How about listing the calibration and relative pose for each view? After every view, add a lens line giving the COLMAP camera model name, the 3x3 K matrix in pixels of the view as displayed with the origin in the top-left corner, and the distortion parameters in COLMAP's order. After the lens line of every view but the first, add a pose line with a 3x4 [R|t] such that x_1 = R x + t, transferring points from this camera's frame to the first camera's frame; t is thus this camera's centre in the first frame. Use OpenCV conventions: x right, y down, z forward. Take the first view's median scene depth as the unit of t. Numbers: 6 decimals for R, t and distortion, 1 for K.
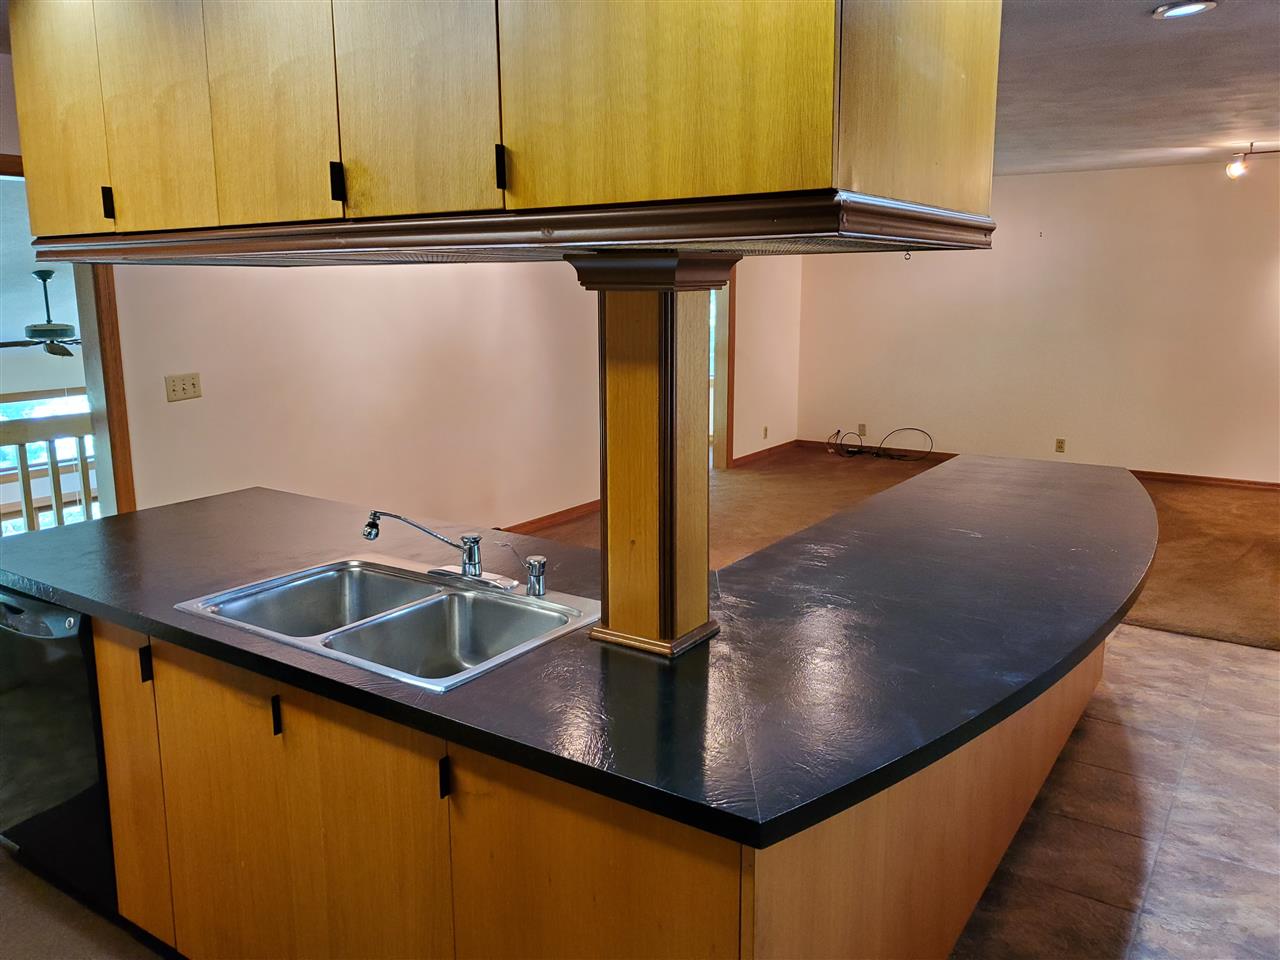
lens RADIAL K [[1008.5, 0, 640.0], [0, 1008.5, 480.0], [0, 0, 1]] dist [0.007580, 0.002272]
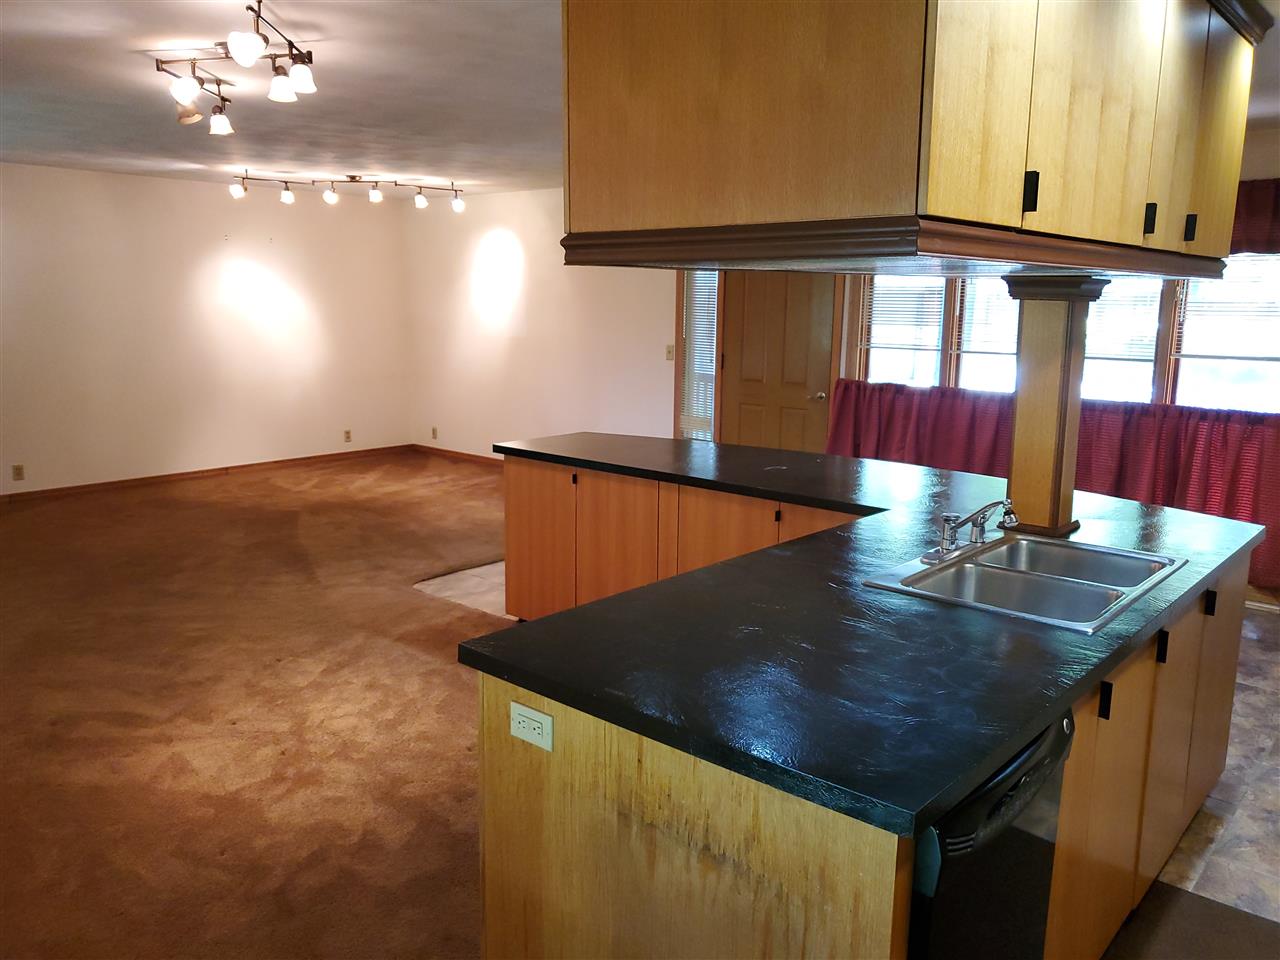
lens RADIAL K [[1008.5, 0, 640.0], [0, 1008.5, 480.0], [0, 0, 1]] dist [0.007580, 0.002272]
pose [[0.136363, -0.172619, 0.975504, -0.706091], [0.179105, 0.972771, 0.147099, -0.114067], [-0.974334, 0.154659, 0.163567, 0.611650]]
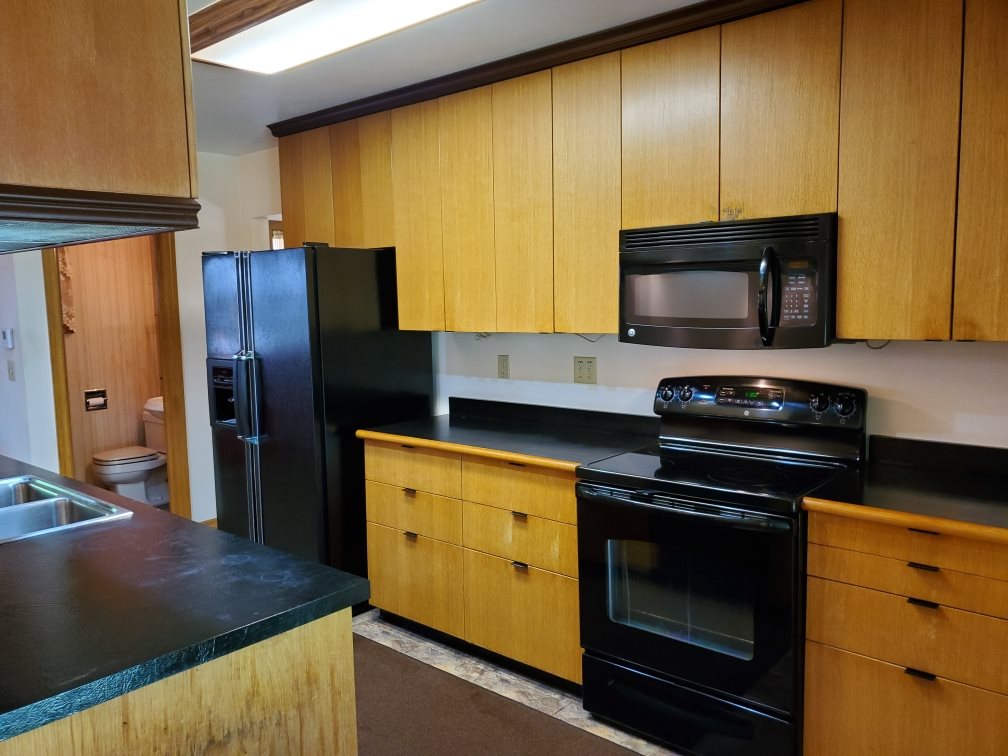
lens RADIAL K [[794.2, 0, 504.0], [0, 794.2, 378.0], [0, 0, 1]] dist [0.007580, 0.002272]
pose [[-0.991520, 0.009844, 0.129579, -0.516805], [0.047539, 0.955489, 0.291173, -0.158015], [-0.120945, 0.294864, -0.947854, 0.937921]]
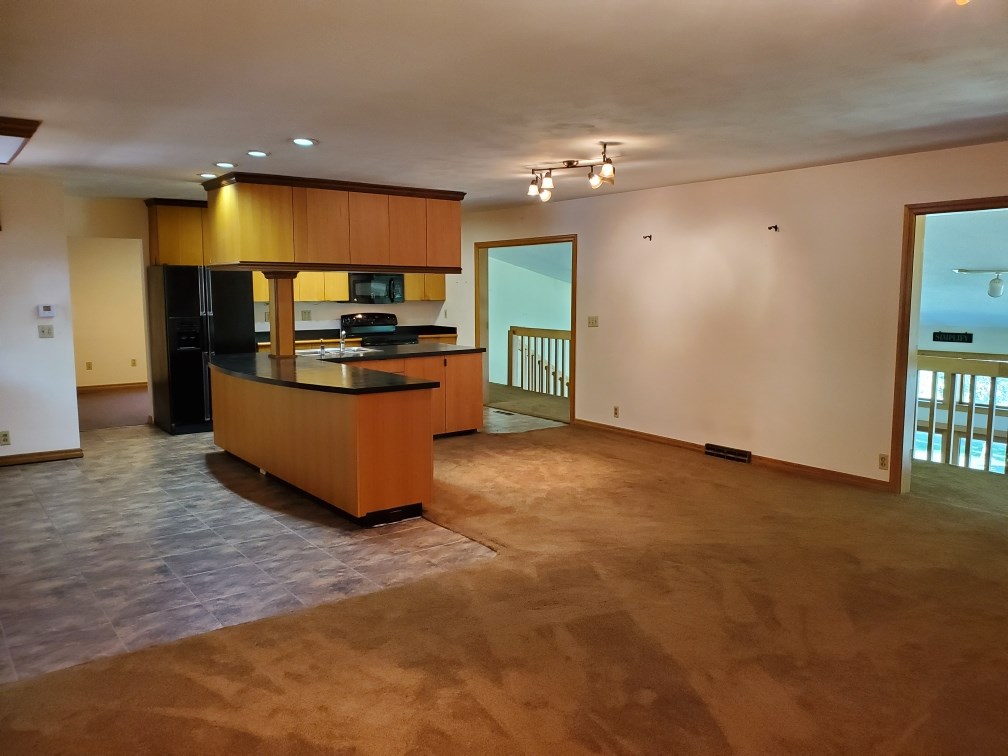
lens RADIAL K [[794.2, 0, 504.0], [0, 794.2, 378.0], [0, 0, 1]] dist [0.007580, 0.002272]
pose [[-0.337984, 0.117191, -0.933827, 1.387309], [-0.179337, 0.966018, 0.186140, -0.273233], [0.923907, 0.230382, -0.305482, 1.395355]]
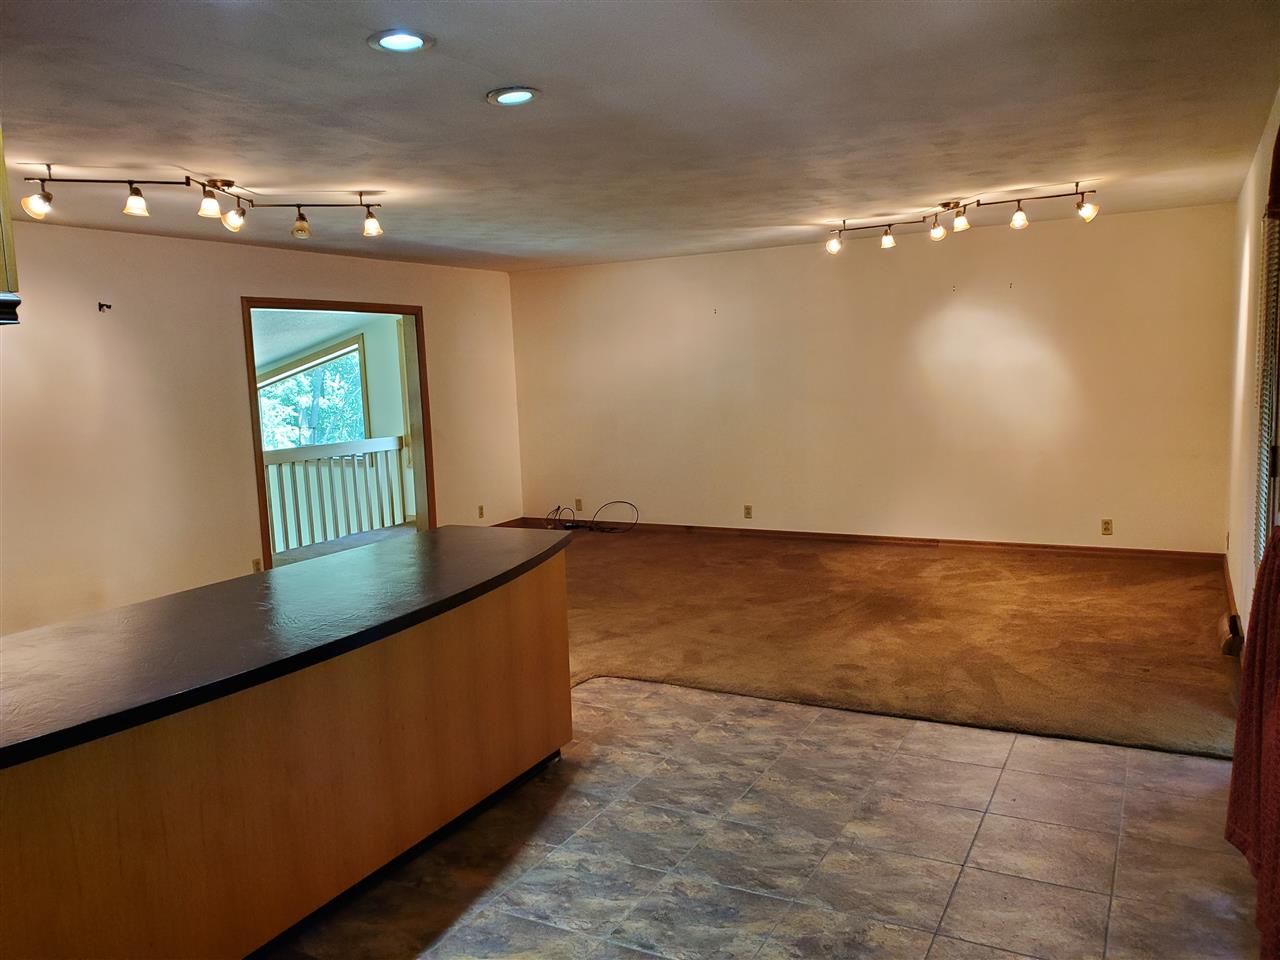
lens RADIAL K [[990.6, 0, 637.5], [0, 990.6, 524.5], [0, 0, 1]] dist [-0.006804, -0.001838]
pose [[0.994905, -0.043855, 0.090777, 0.395520], [0.047062, 0.998330, -0.033490, 0.013836], [-0.089157, 0.037591, 0.995308, -0.002808]]
